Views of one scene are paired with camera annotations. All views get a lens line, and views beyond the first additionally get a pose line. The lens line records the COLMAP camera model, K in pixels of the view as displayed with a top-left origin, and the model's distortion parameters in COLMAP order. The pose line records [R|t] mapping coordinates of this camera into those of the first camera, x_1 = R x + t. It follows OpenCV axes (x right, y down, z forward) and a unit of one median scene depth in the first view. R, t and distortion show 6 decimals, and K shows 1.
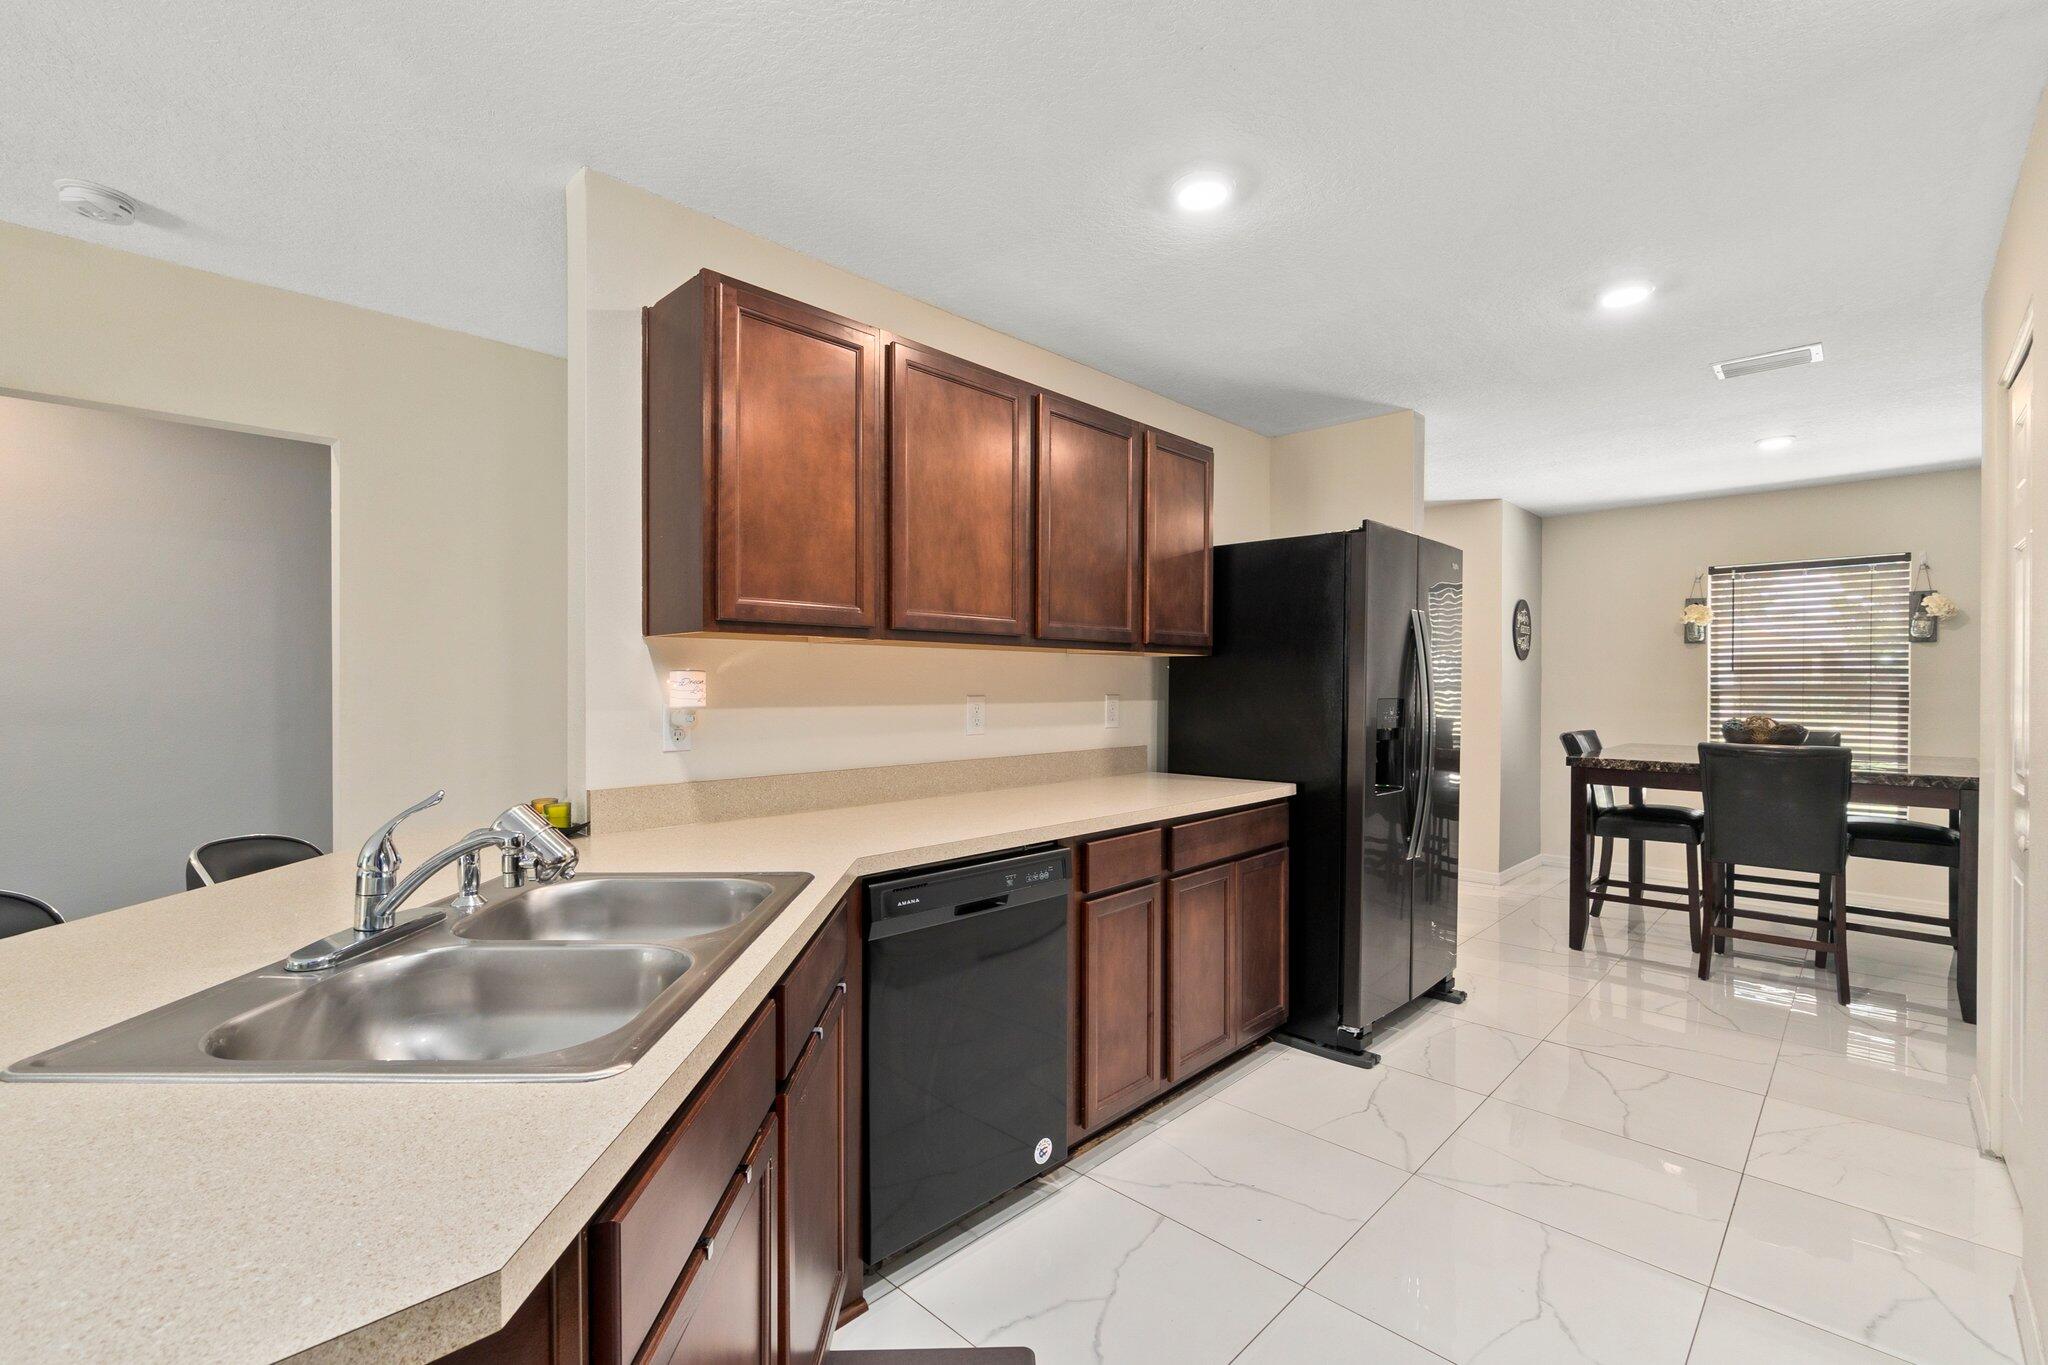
lens RADIAL K [[892.1, 0, 1010.9], [0, 892.1, 683.4], [0, 0, 1]] dist [0.000986, 0.000177]
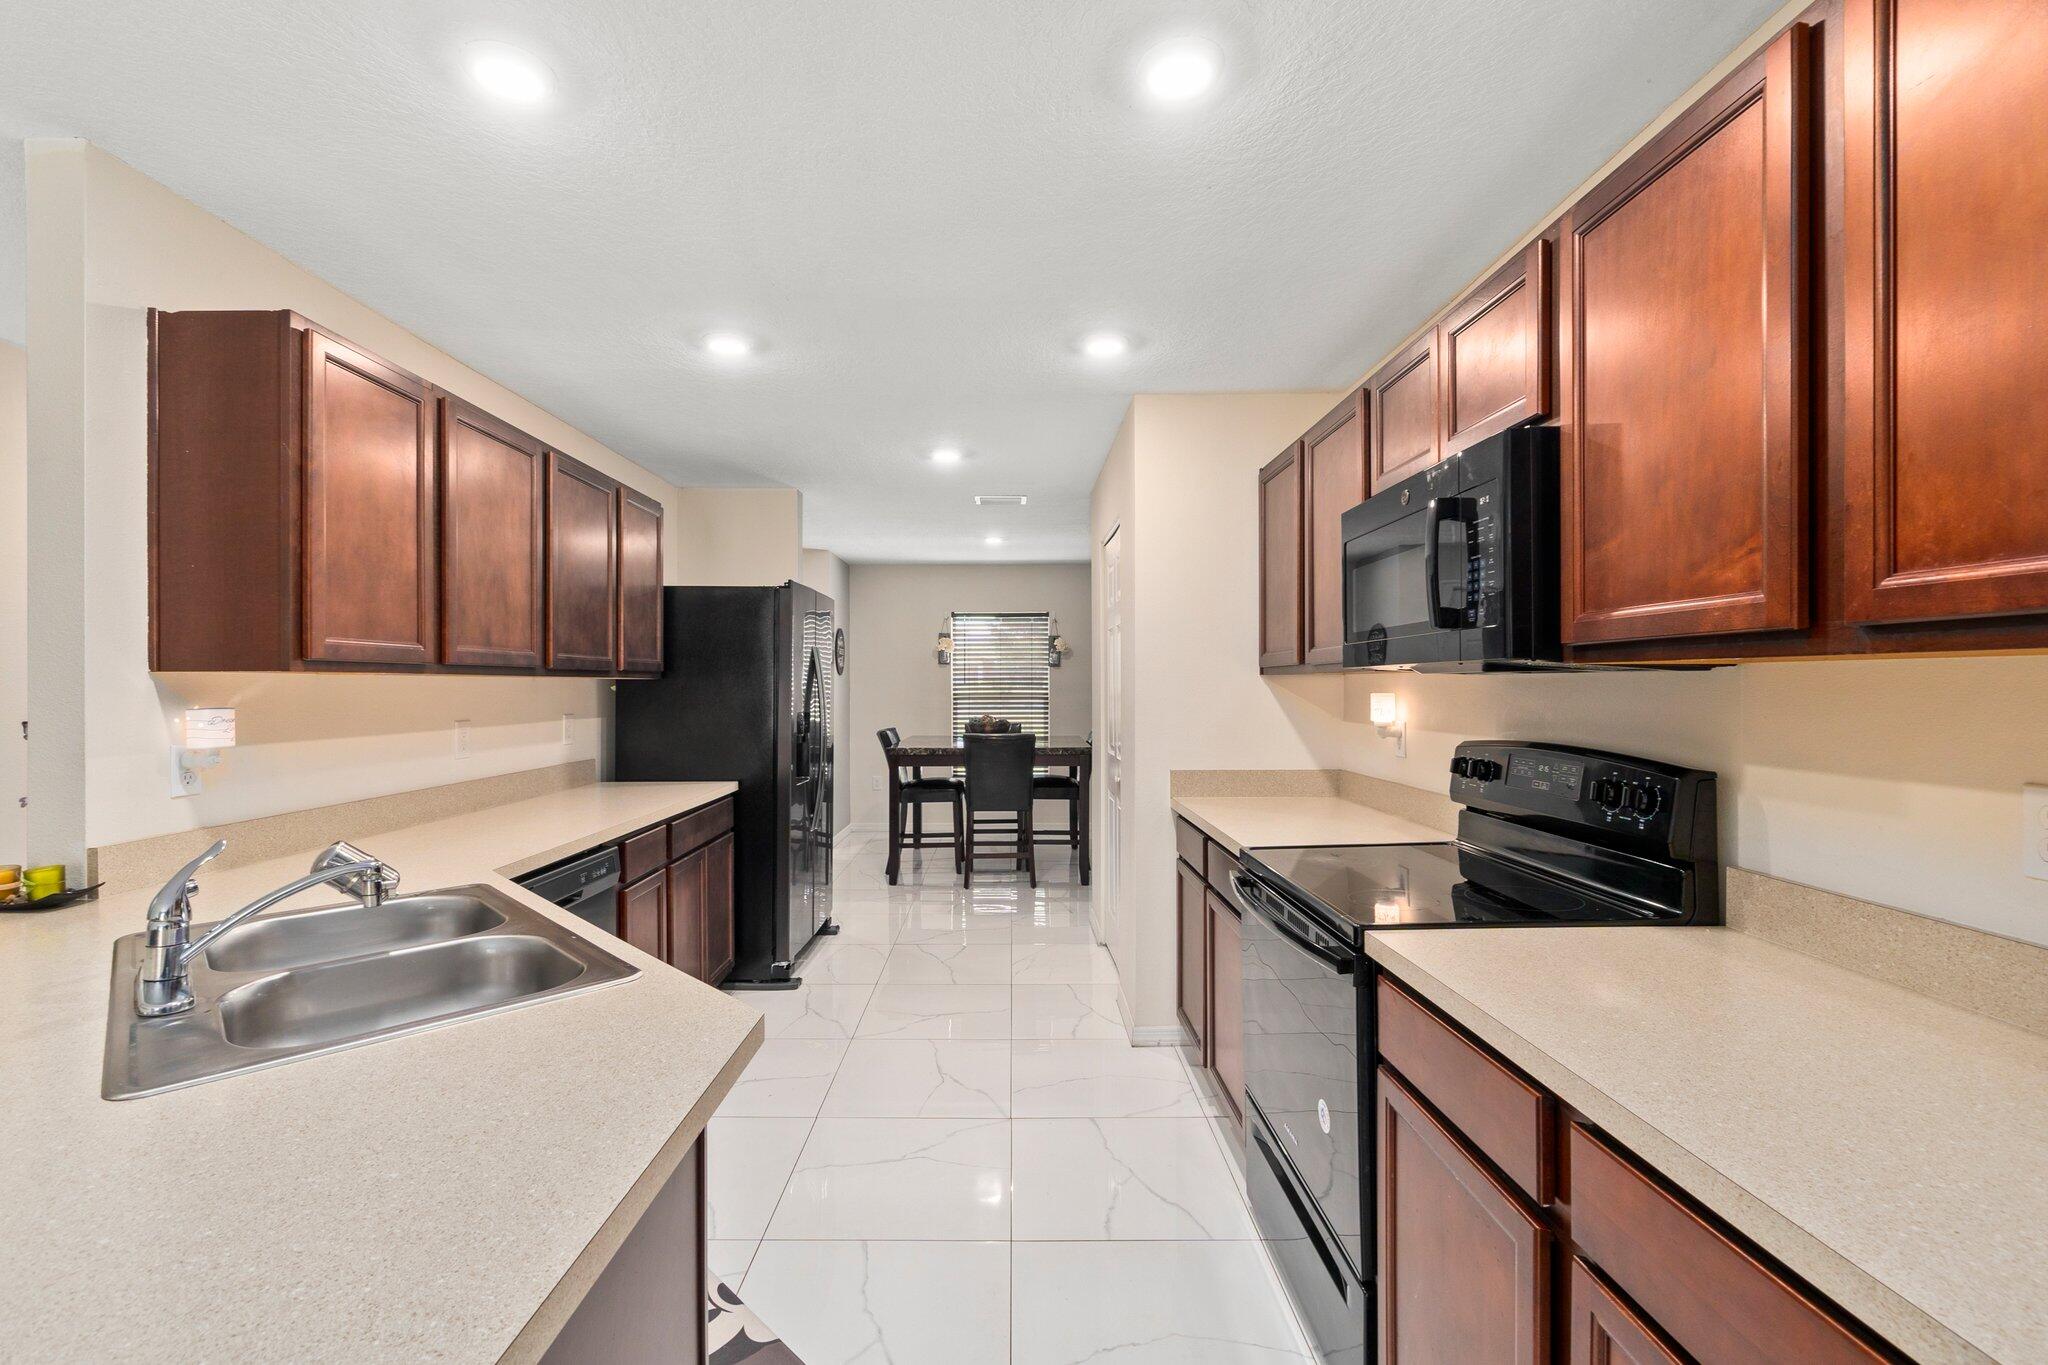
lens RADIAL K [[892.1, 0, 1010.9], [0, 892.1, 683.4], [0, 0, 1]] dist [0.000986, 0.000177]
pose [[0.711763, -0.003131, 0.702413, -0.273132], [0.003115, 0.999994, 0.001300, -0.025378], [-0.702413, 0.001263, 0.711768, -0.162263]]
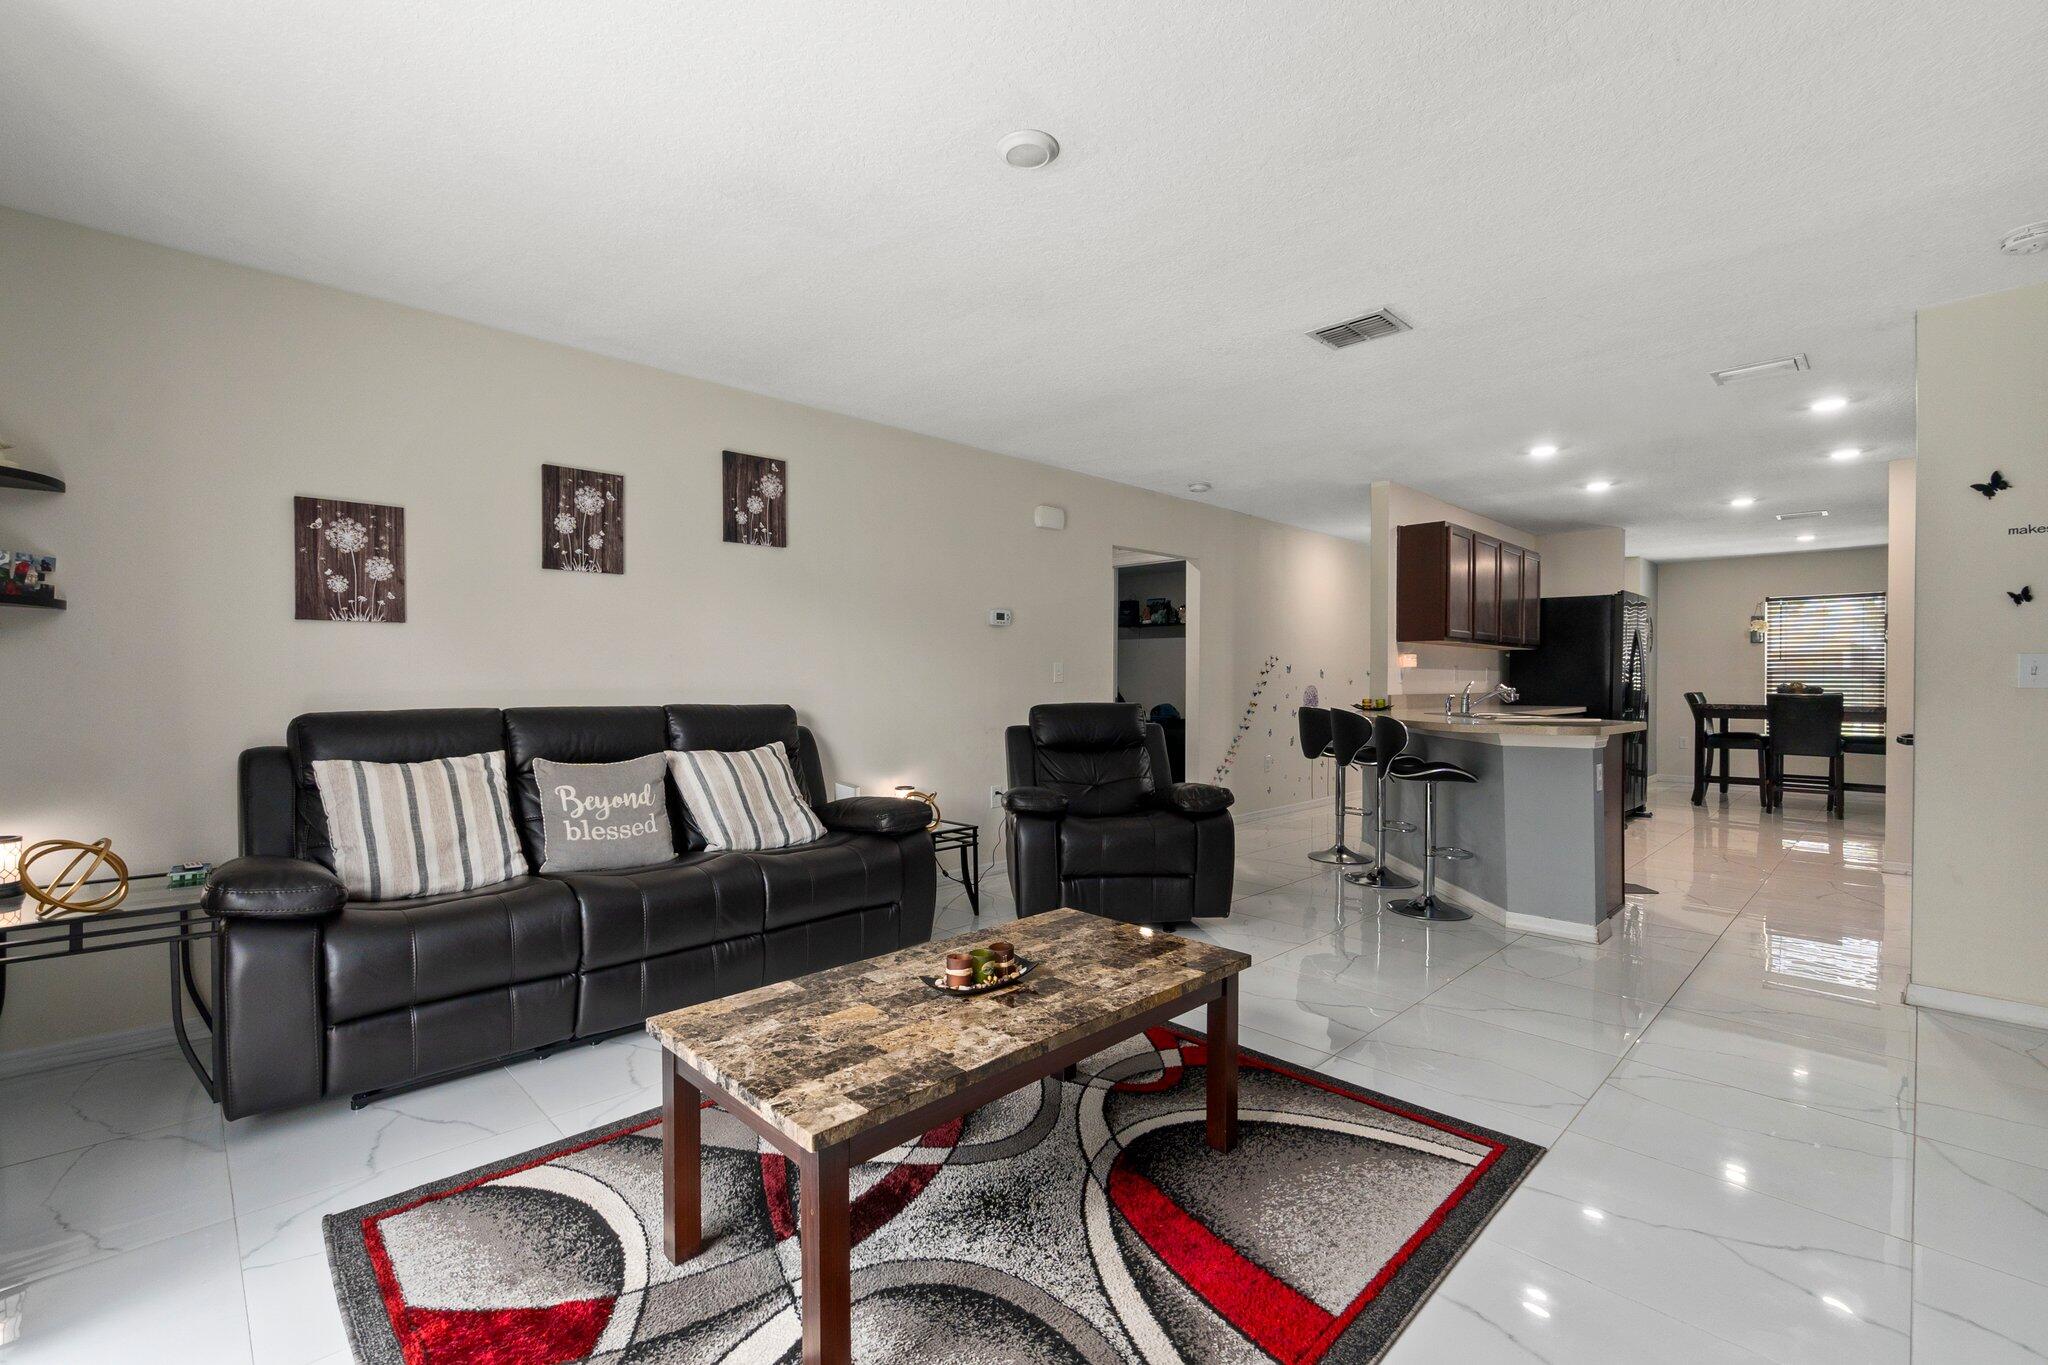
lens RADIAL K [[892.1, 0, 1010.9], [0, 892.1, 683.4], [0, 0, 1]] dist [0.000986, 0.000177]
pose [[0.999830, 0.003515, -0.018110, -0.981895], [-0.003373, 0.999963, 0.007864, 0.037054], [0.018137, -0.007801, 0.999805, -1.142145]]
